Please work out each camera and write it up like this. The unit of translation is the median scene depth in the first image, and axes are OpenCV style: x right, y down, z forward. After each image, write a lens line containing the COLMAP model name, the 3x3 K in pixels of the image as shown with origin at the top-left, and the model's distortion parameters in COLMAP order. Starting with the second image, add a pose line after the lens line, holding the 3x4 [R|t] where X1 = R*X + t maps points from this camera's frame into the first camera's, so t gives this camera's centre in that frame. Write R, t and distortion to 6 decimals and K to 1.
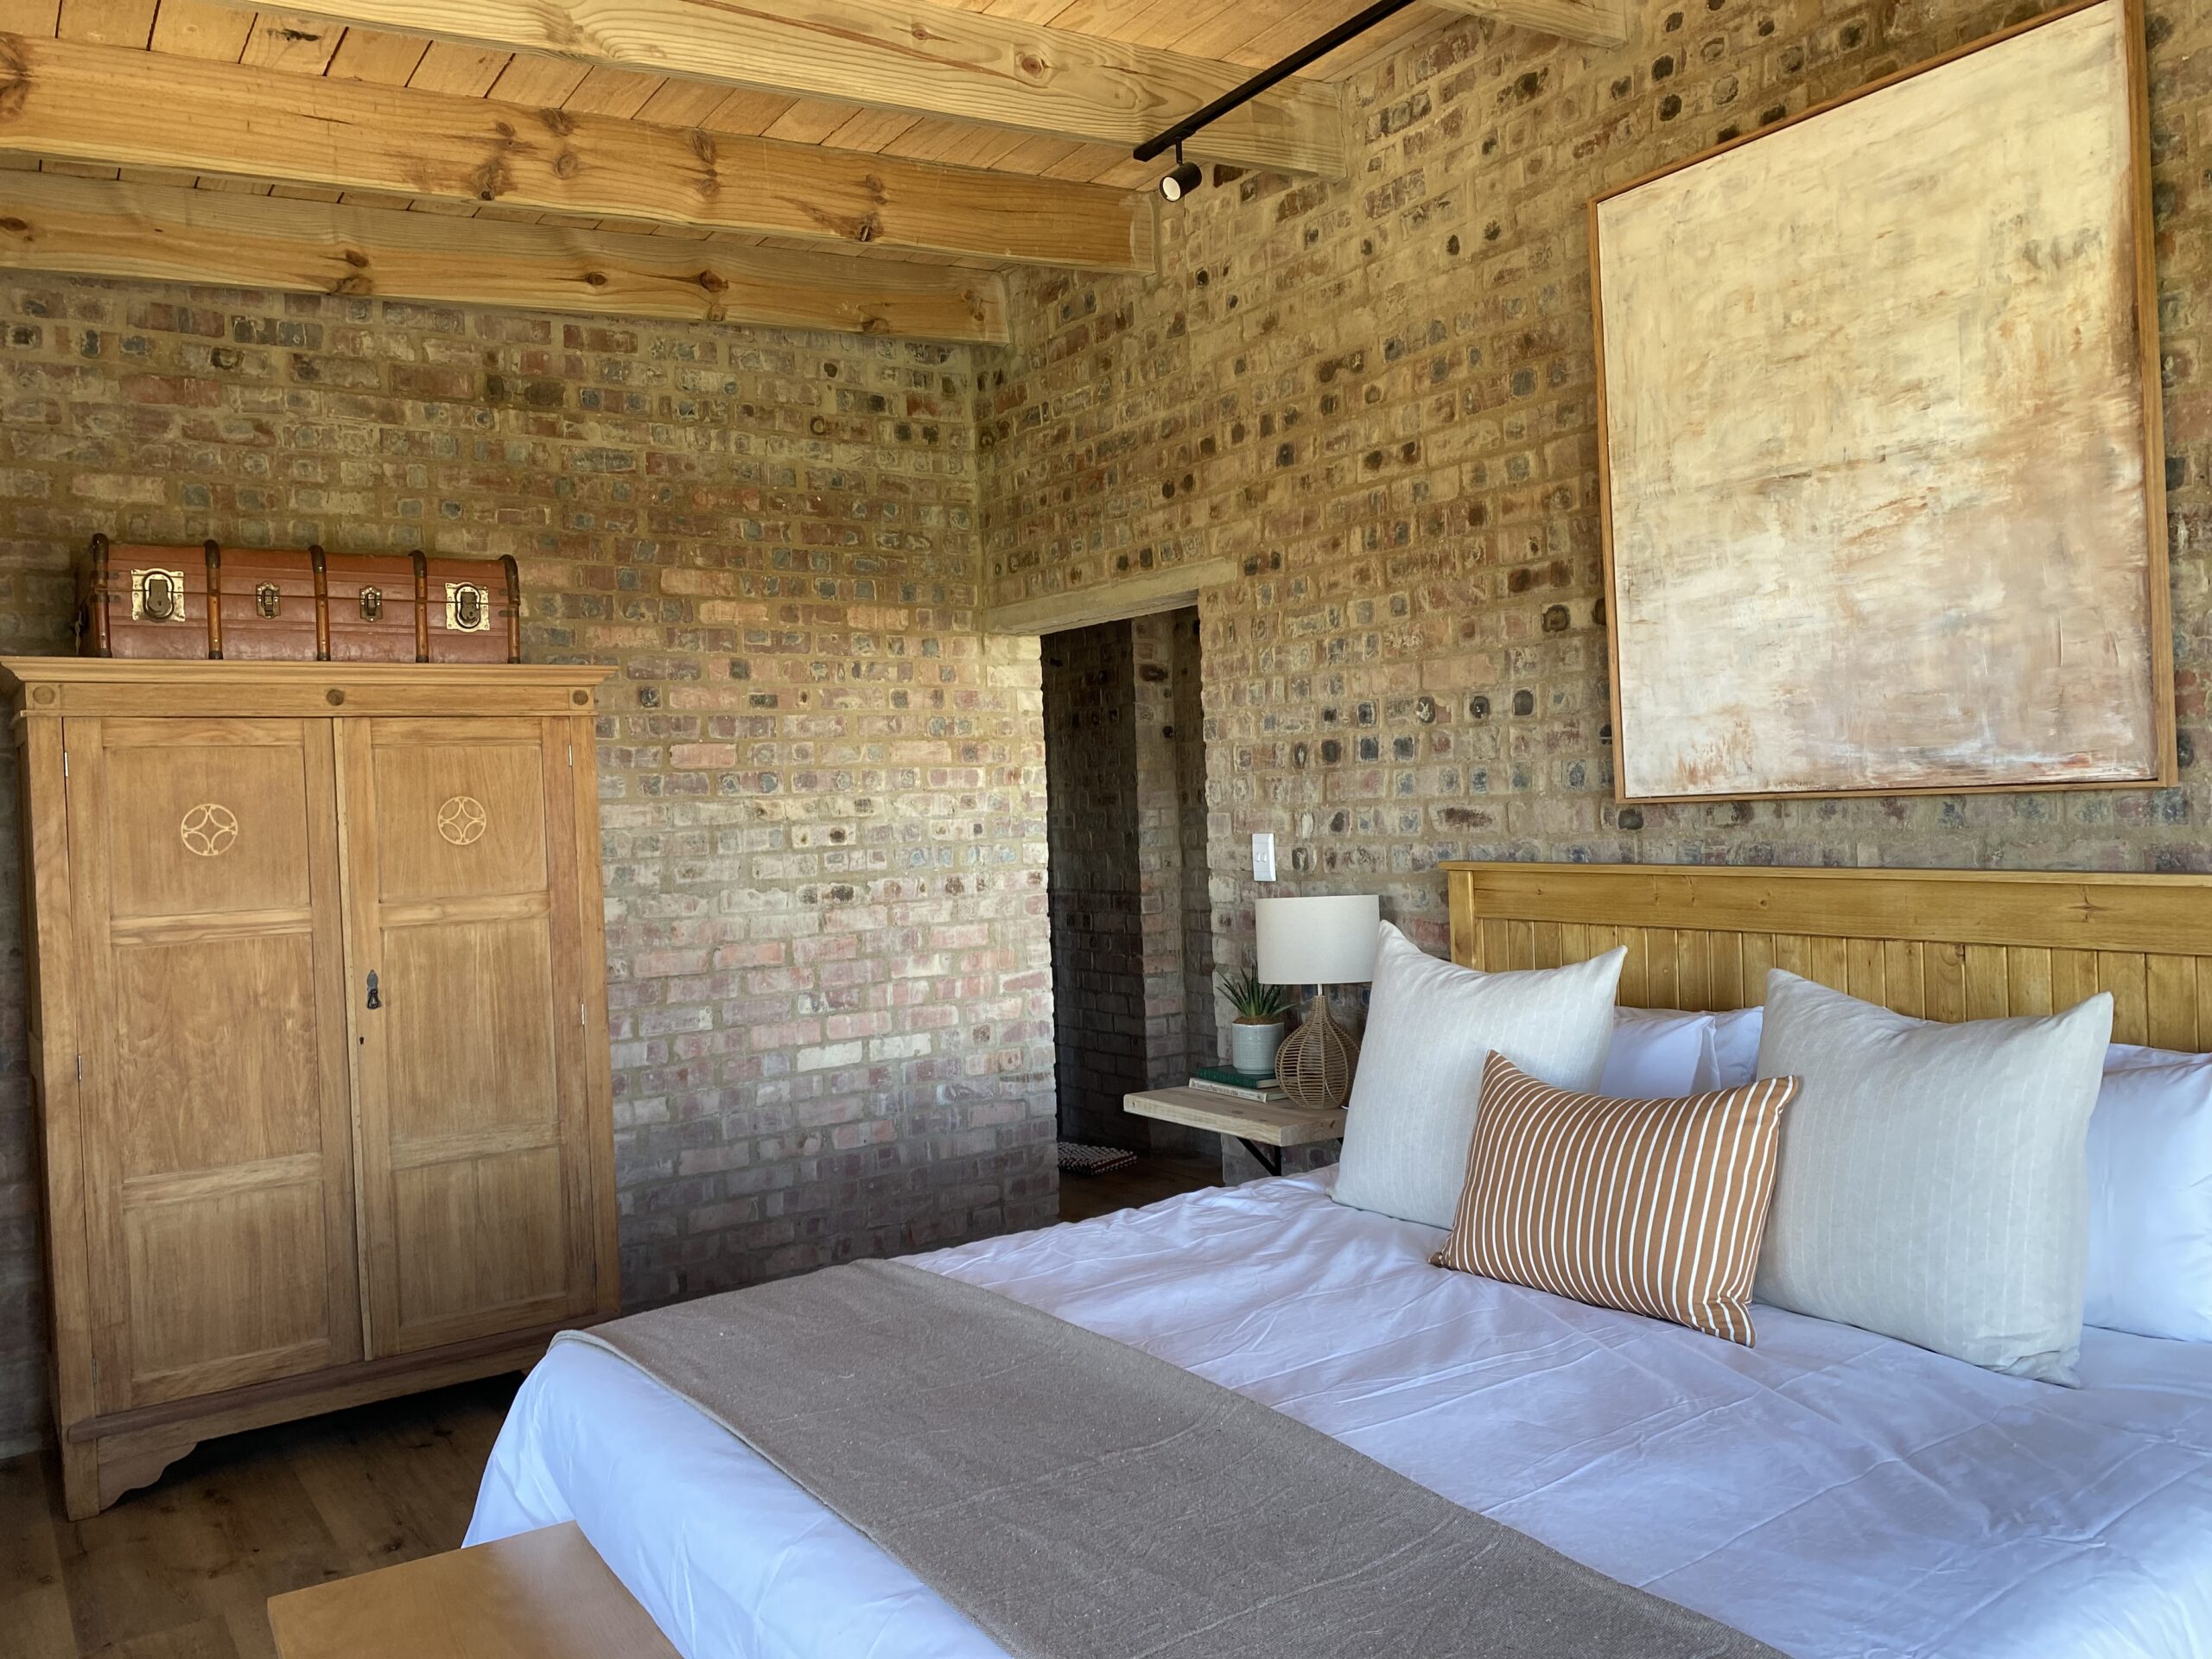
lens RADIAL K [[1660.6, 0, 1105.8], [0, 1660.6, 818.7], [0, 0, 1]] dist [0.006929, 0.010536]
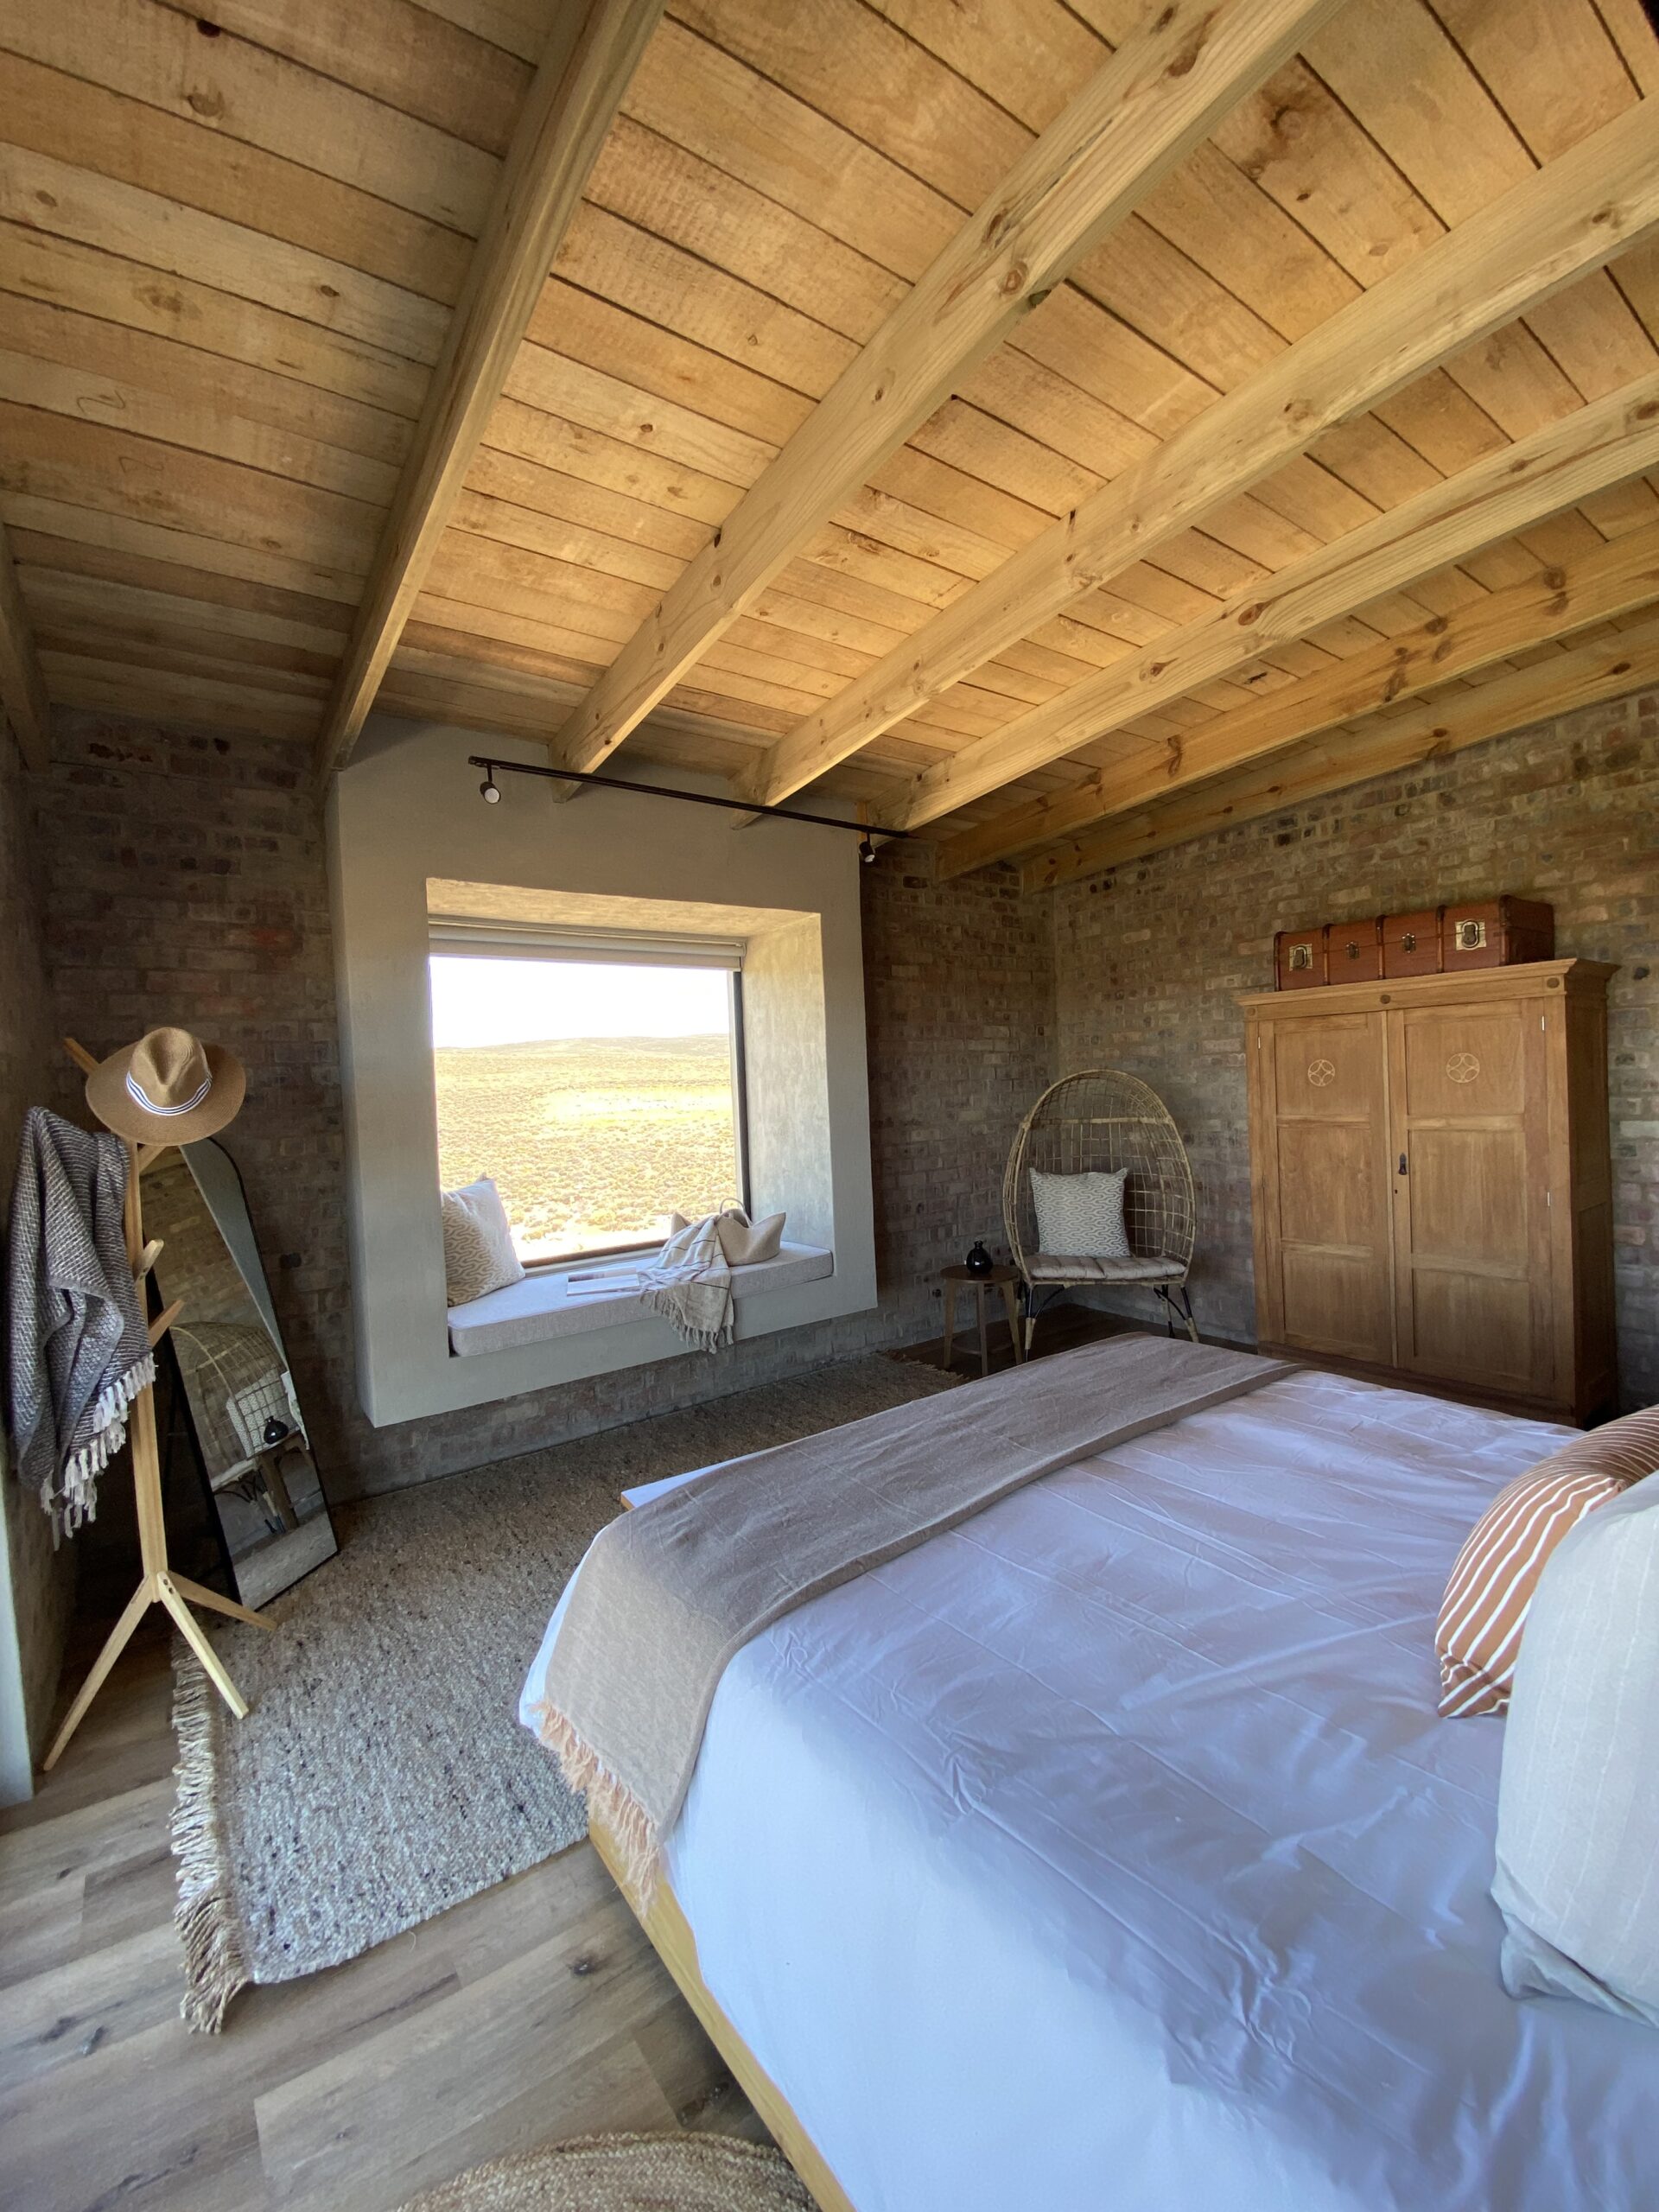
lens RADIAL K [[902.3, 0, 829.5], [0, 902.3, 1106.0], [0, 0, 1]] dist [-0.028213, -0.000255]
pose [[0.010531, 0.061531, -0.998050, 0.467151], [0.032655, 0.997551, 0.061845, -0.034950], [0.999411, -0.033242, 0.008496, 0.366319]]
